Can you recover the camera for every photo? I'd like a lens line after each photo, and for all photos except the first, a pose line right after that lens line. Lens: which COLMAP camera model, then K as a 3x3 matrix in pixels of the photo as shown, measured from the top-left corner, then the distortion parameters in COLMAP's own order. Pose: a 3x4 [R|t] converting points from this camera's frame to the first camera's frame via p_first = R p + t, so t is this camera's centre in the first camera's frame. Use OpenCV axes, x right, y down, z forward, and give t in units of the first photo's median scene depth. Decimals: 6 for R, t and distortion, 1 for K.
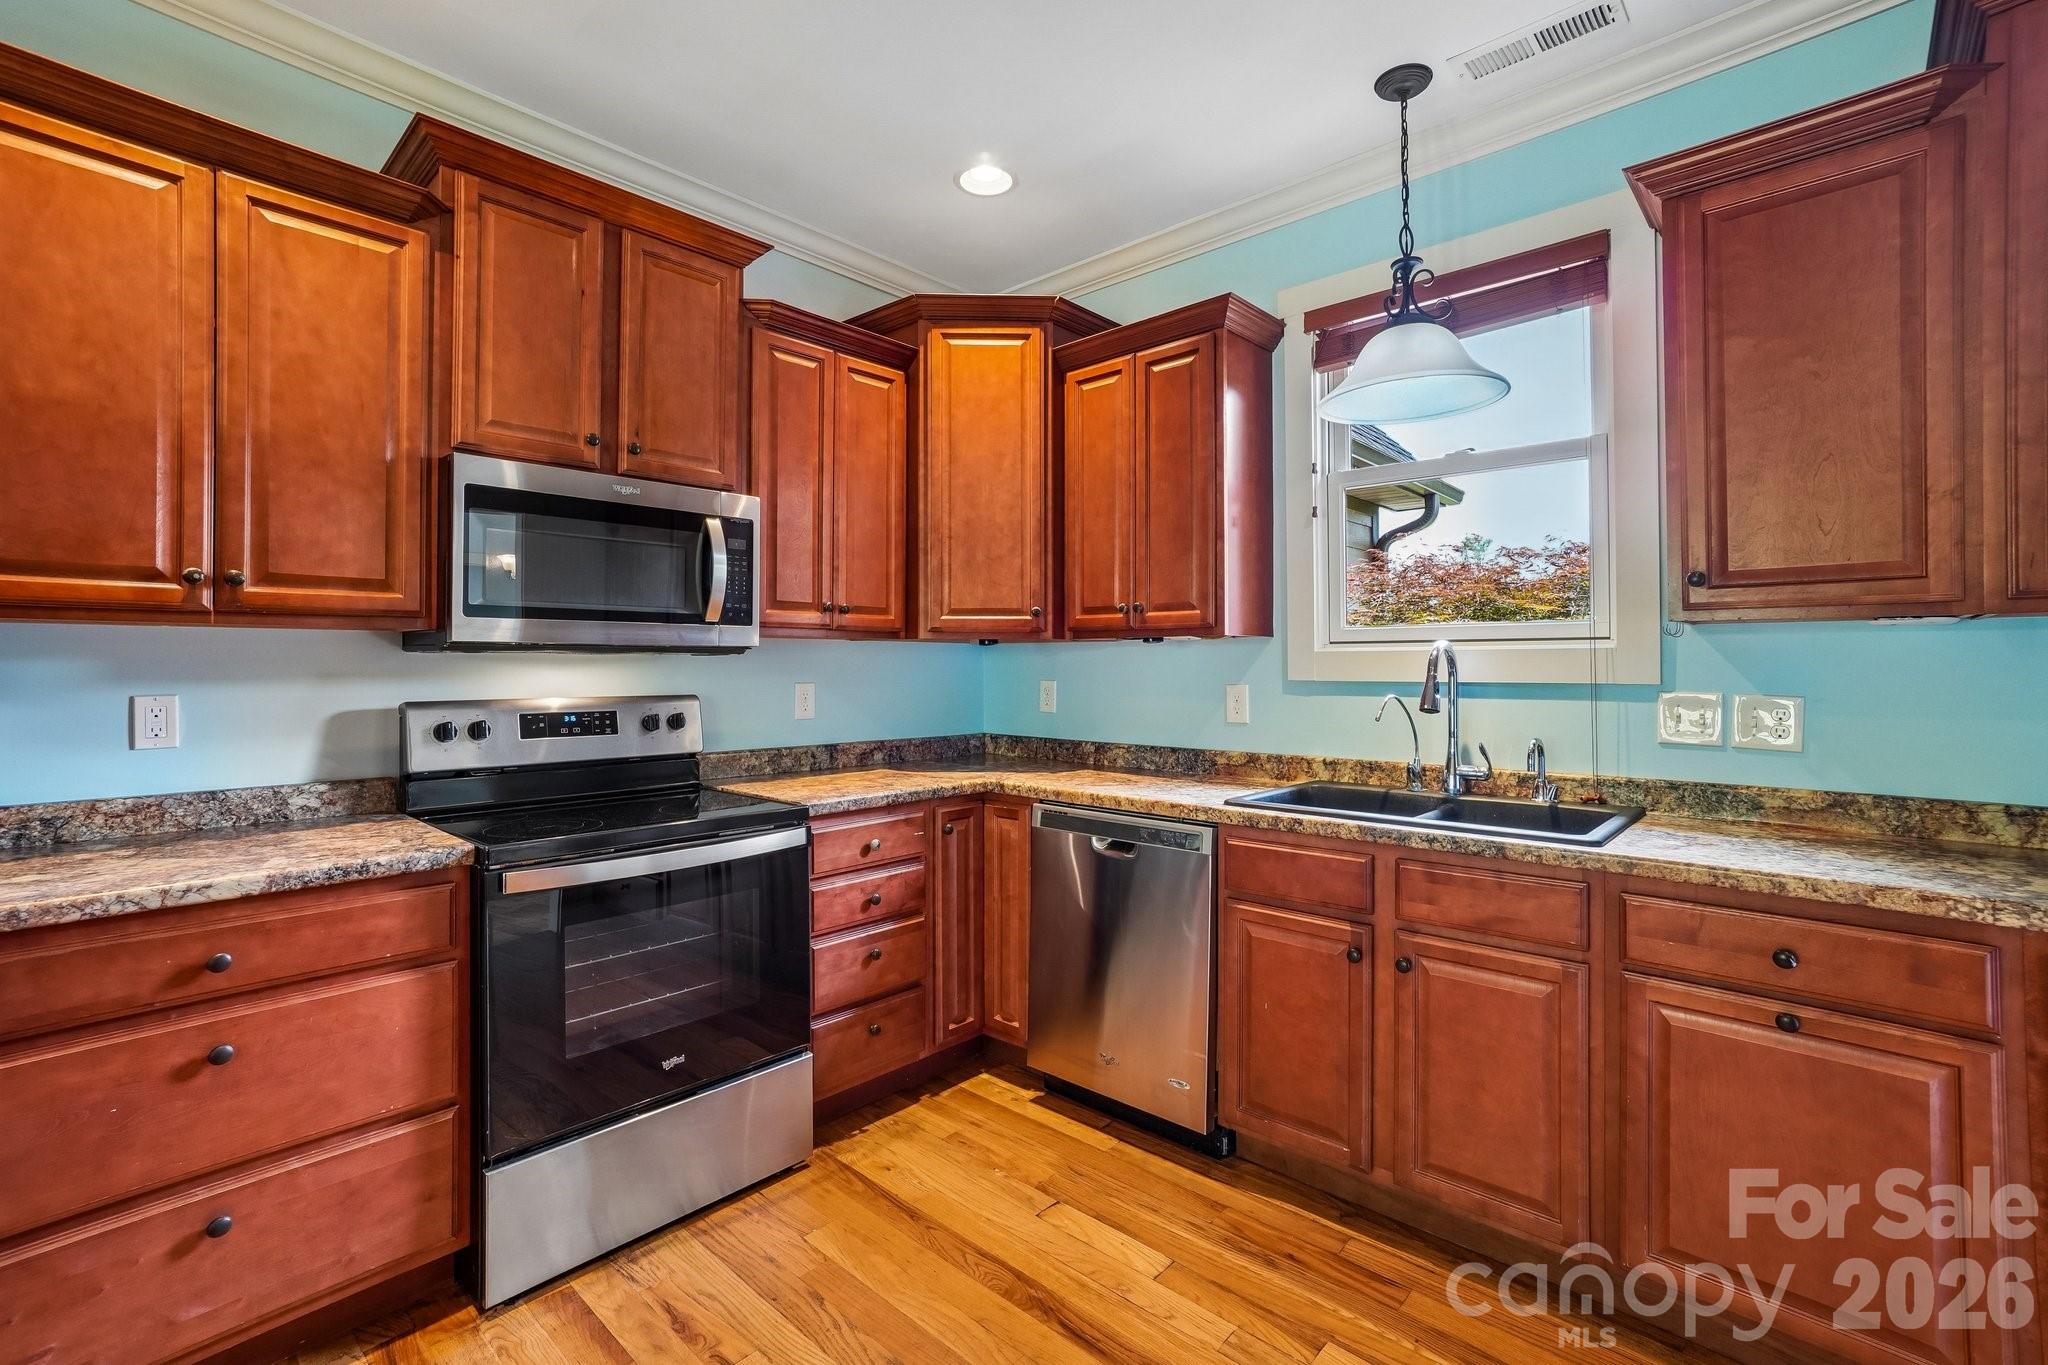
lens RADIAL K [[923.7, 0, 1020.7], [0, 923.7, 650.1], [0, 0, 1]] dist [-0.042251, 0.023170]
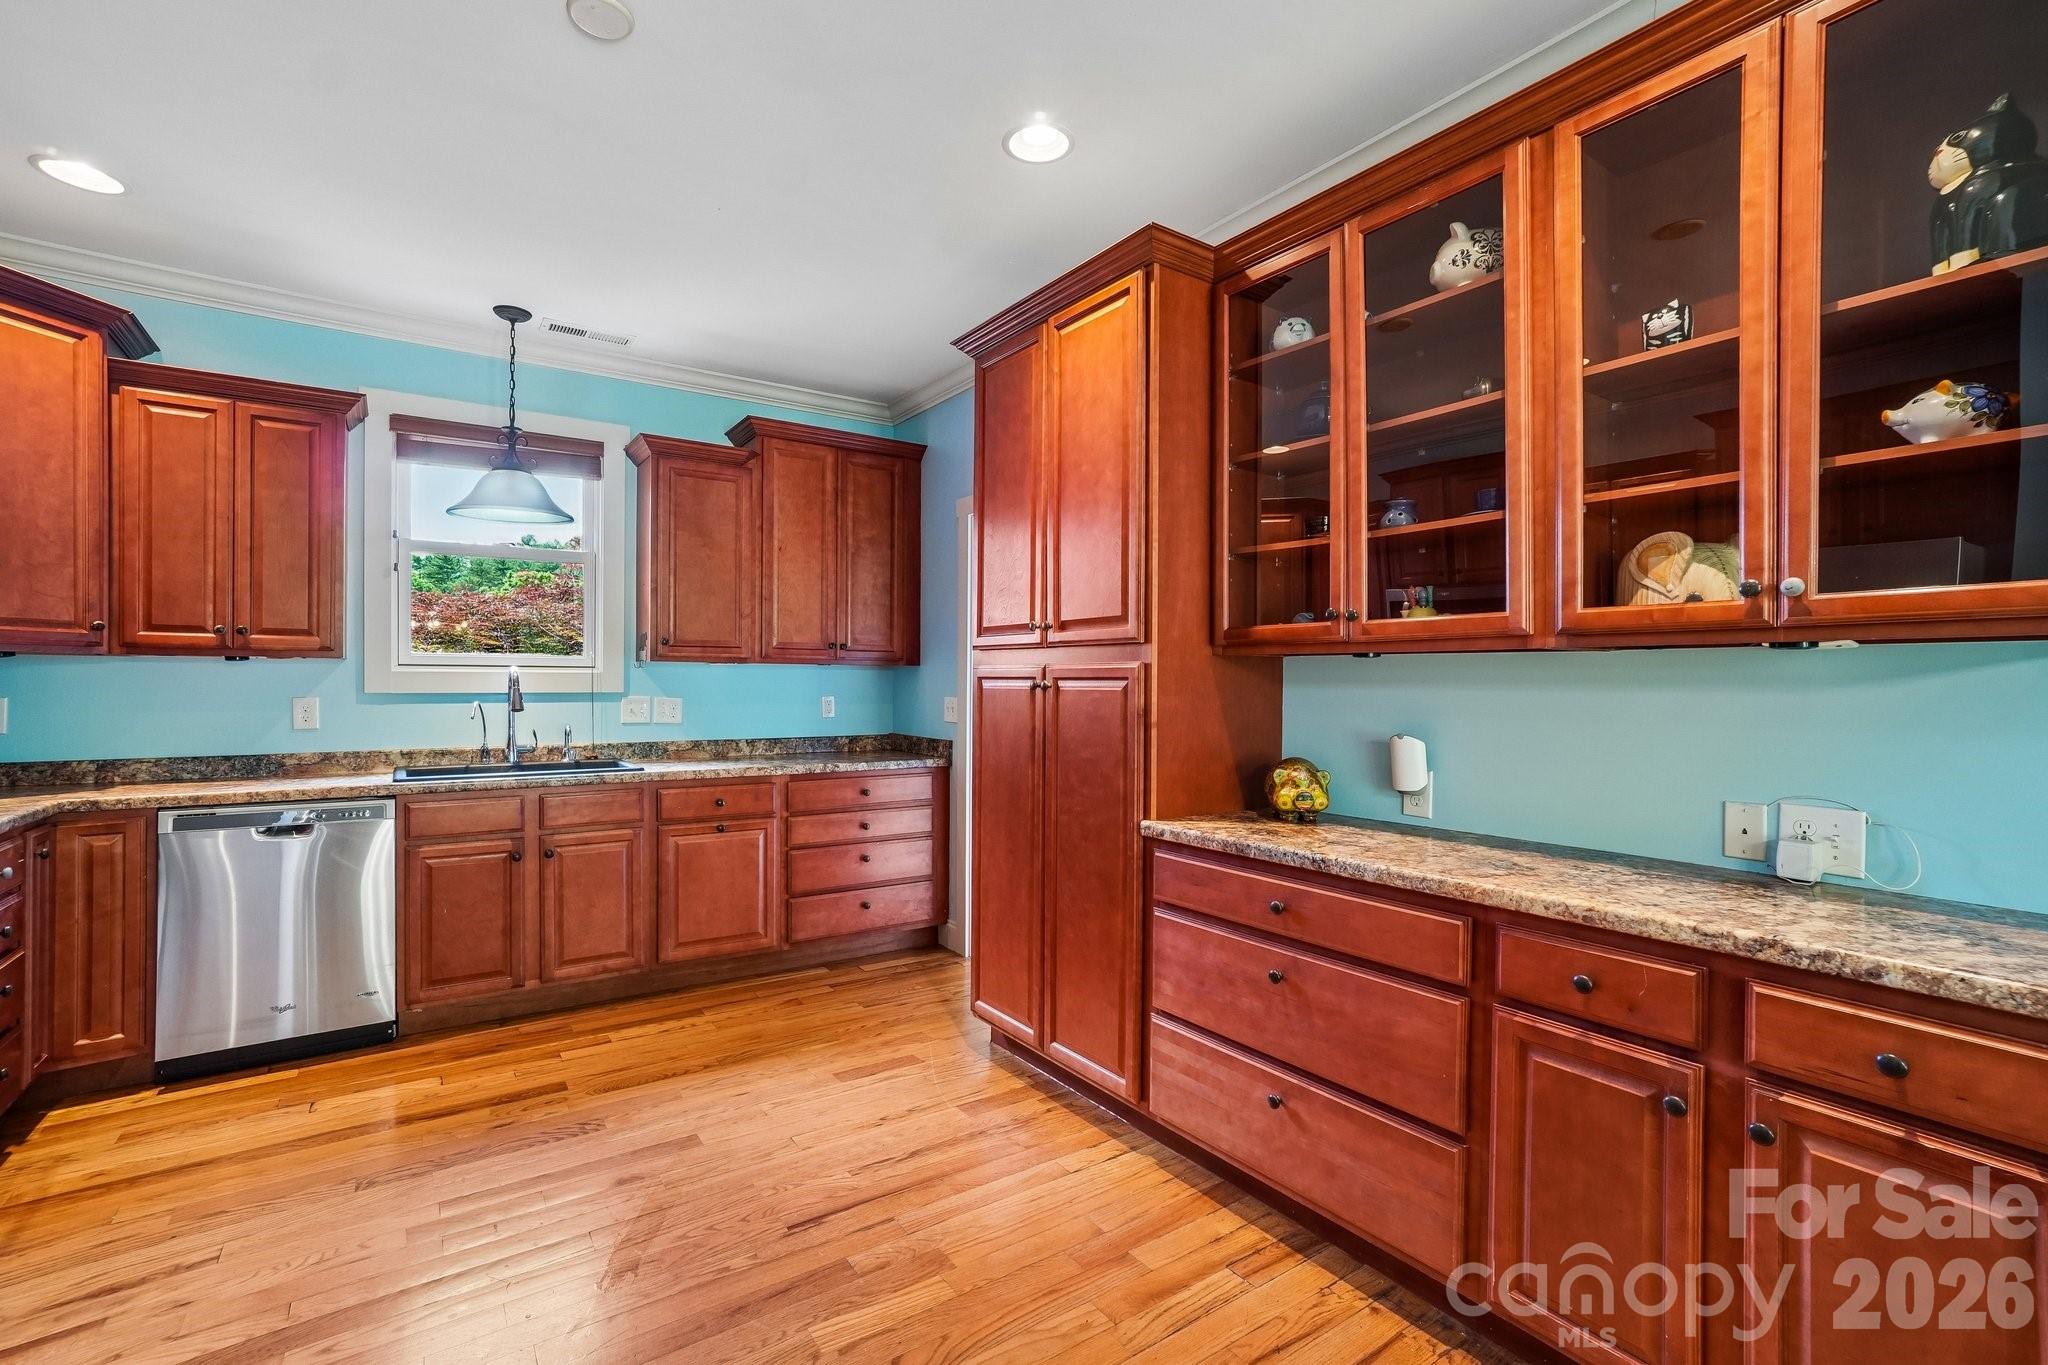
lens RADIAL K [[920.5, 0, 1024.0], [0, 920.5, 682.5], [0, 0, 1]] dist [-0.017726, 0.023457]
pose [[0.216744, 0.002545, 0.976225, -0.885716], [-0.019613, 0.999806, 0.001748, -0.003061], [-0.976031, -0.019526, 0.216752, -0.209999]]
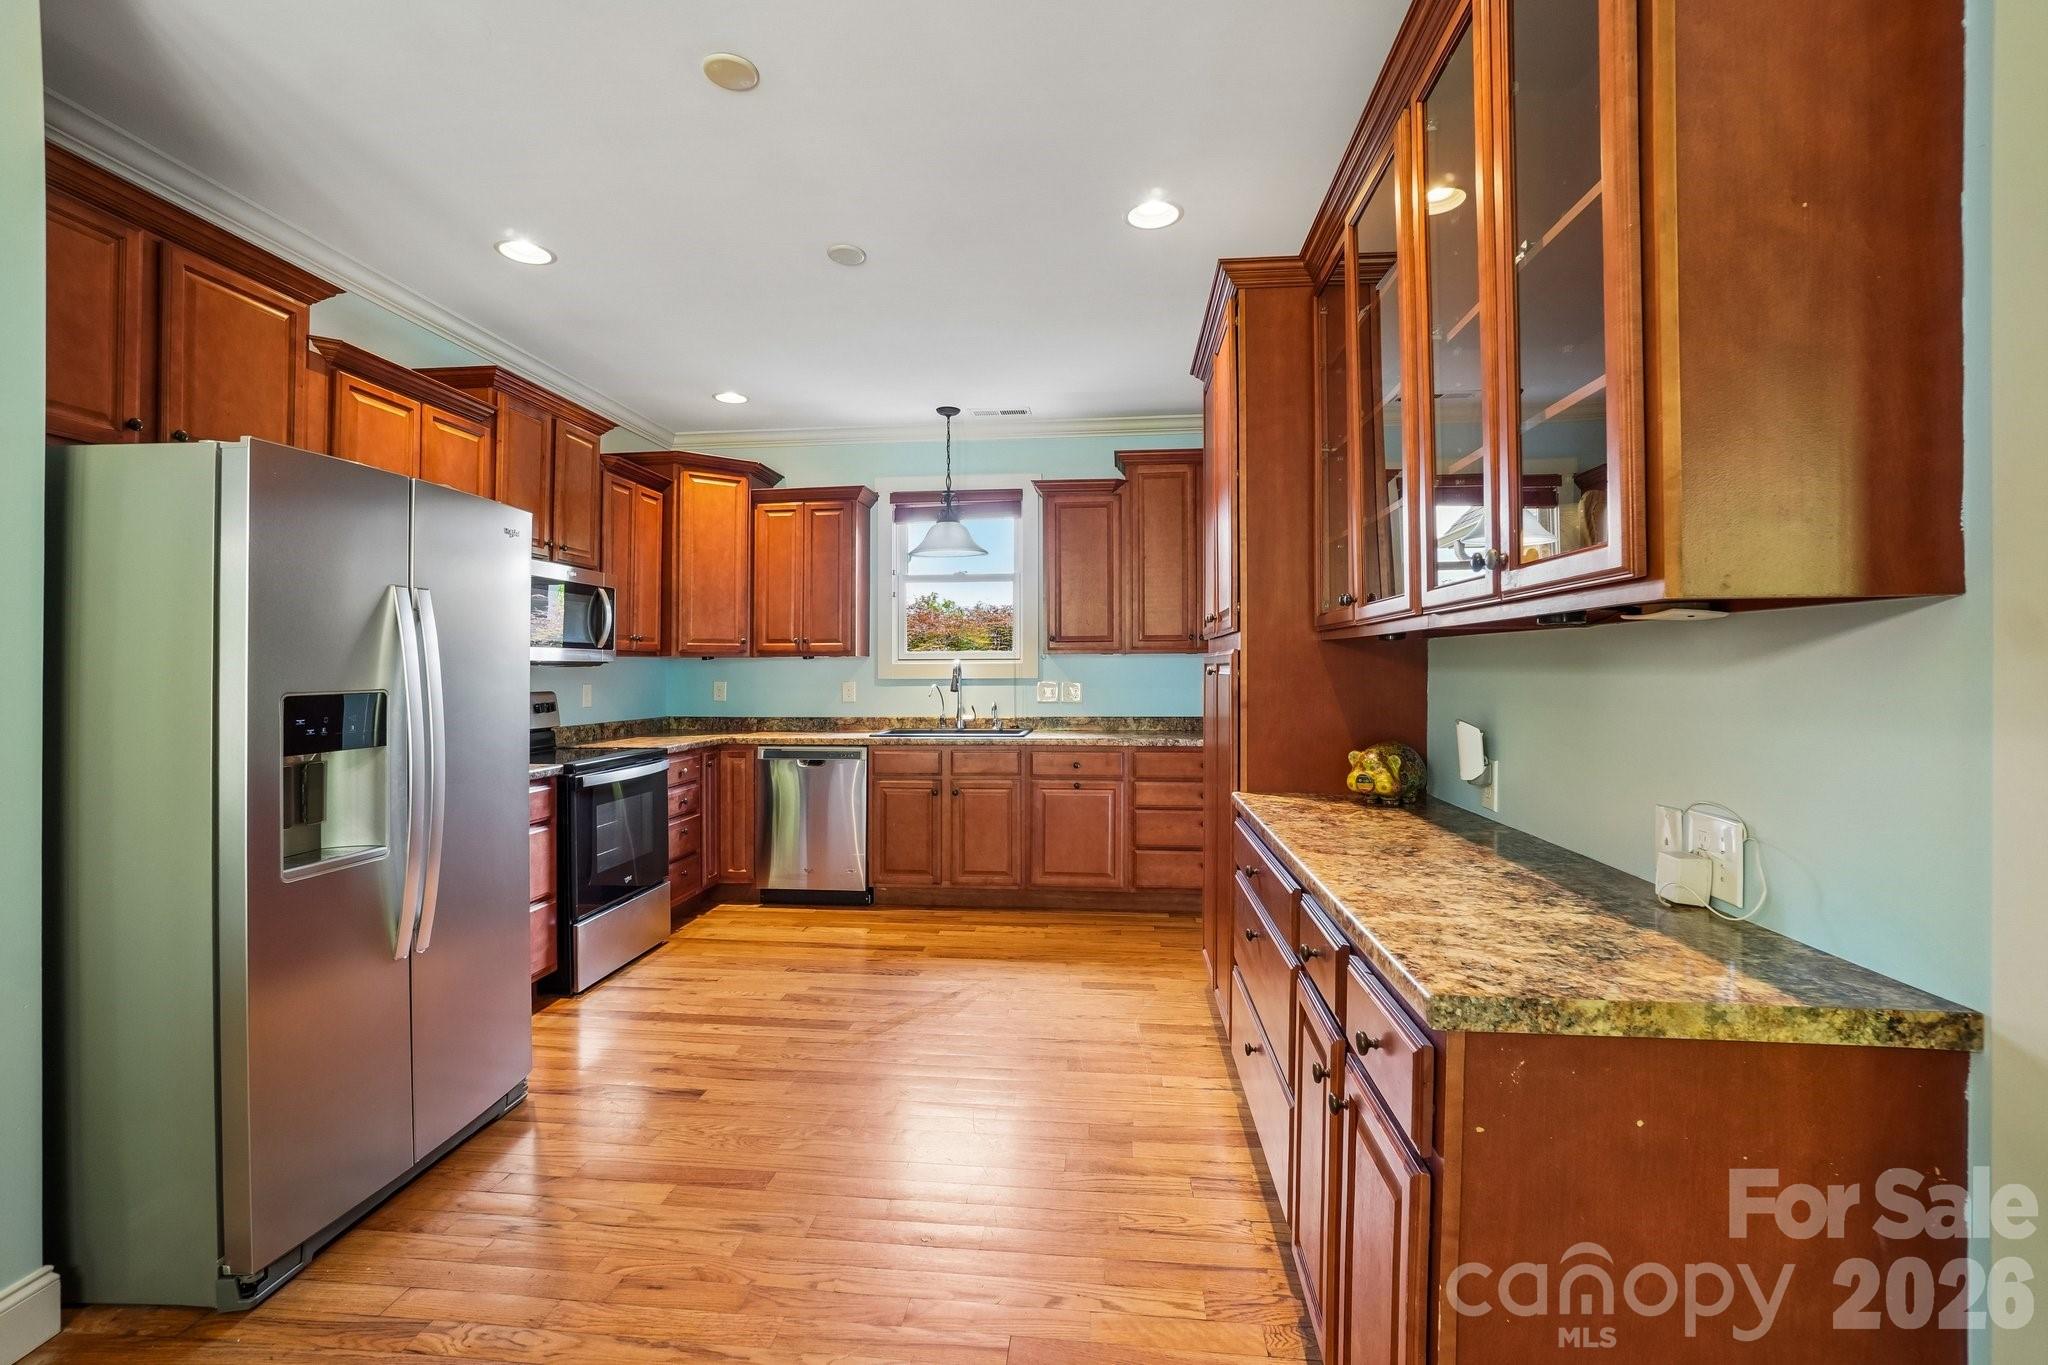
lens RADIAL K [[931.1, 0, 1044.5], [0, 931.1, 657.6], [0, 0, 1]] dist [-0.000845, 0.000220]
pose [[0.789401, 0.005309, 0.613855, -0.749433], [-0.005670, 0.999983, -0.001358, -0.013312], [-0.613852, -0.002408, 0.789418, -0.903568]]
